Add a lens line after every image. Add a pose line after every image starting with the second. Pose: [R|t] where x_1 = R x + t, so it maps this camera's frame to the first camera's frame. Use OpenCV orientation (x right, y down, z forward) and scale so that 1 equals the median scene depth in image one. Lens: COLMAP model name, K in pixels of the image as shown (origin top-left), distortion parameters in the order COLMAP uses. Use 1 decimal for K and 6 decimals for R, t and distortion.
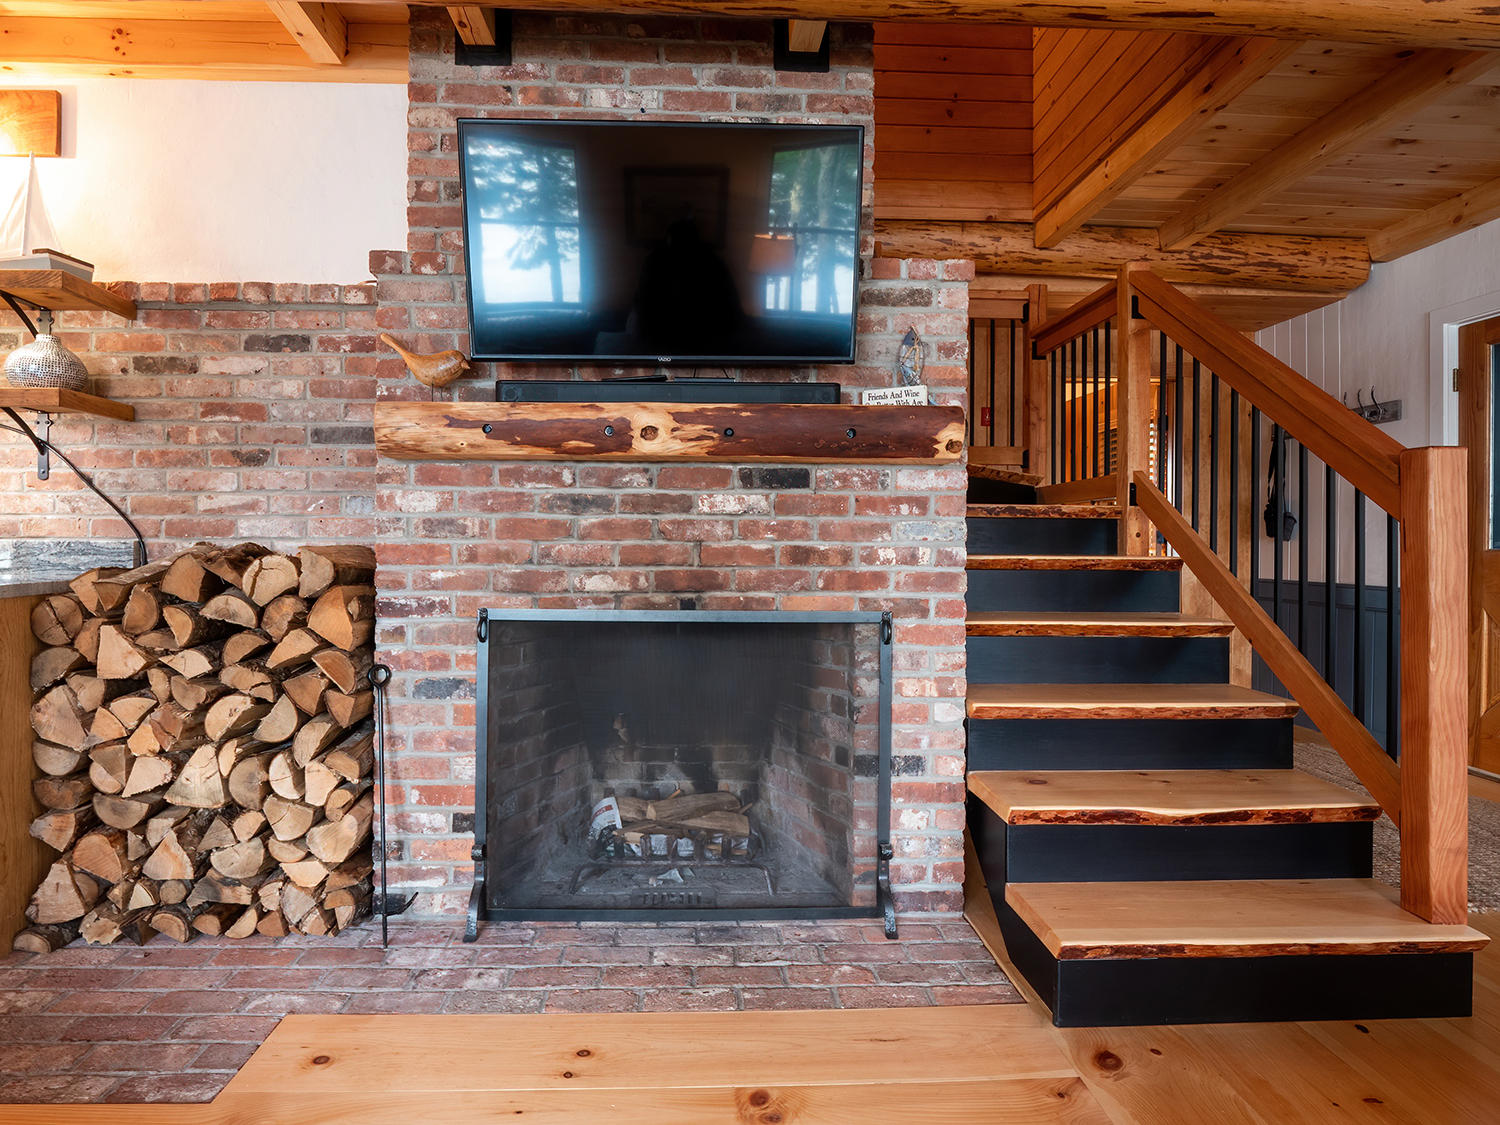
lens RADIAL K [[841.4, 0, 744.3], [0, 841.4, 549.3], [0, 0, 1]] dist [-0.004852, -0.003410]
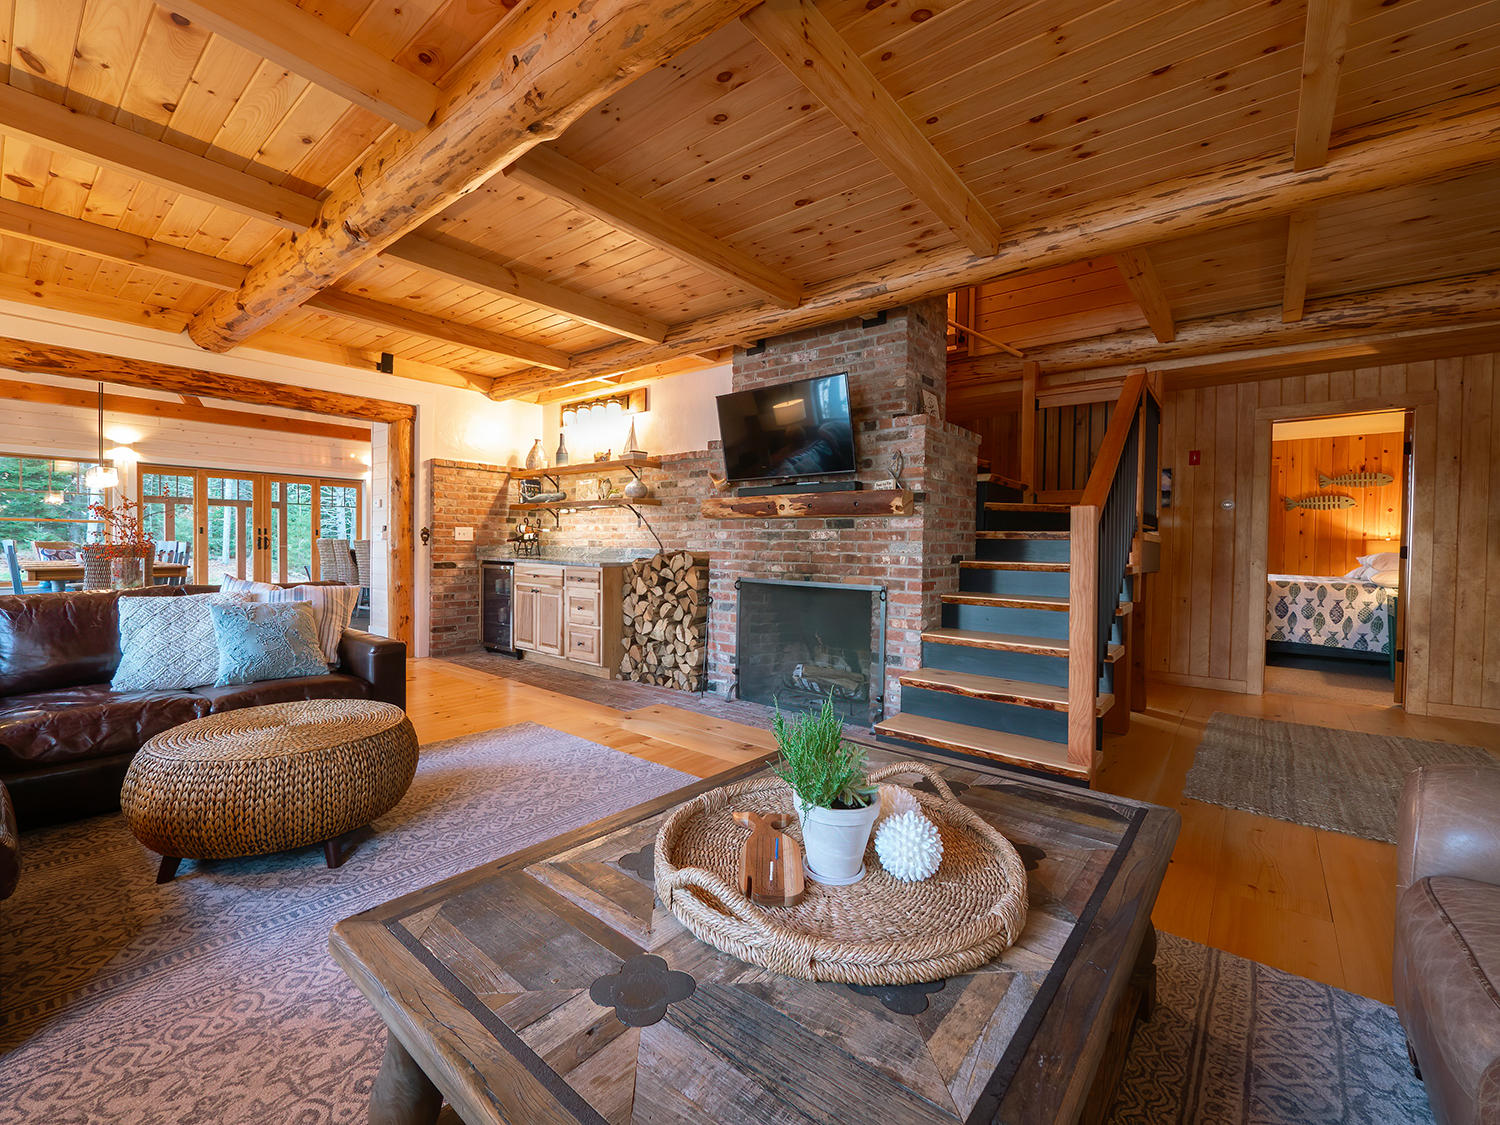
lens RADIAL K [[644.4, 0, 748.8], [0, 644.4, 562.9], [0, 0, 1]] dist [0.003999, 0.000824]
pose [[0.748687, 0.024119, -0.662484, 1.003913], [-0.016638, 0.999707, 0.017592, -0.007187], [0.662714, -0.002149, 0.748869, -0.445343]]
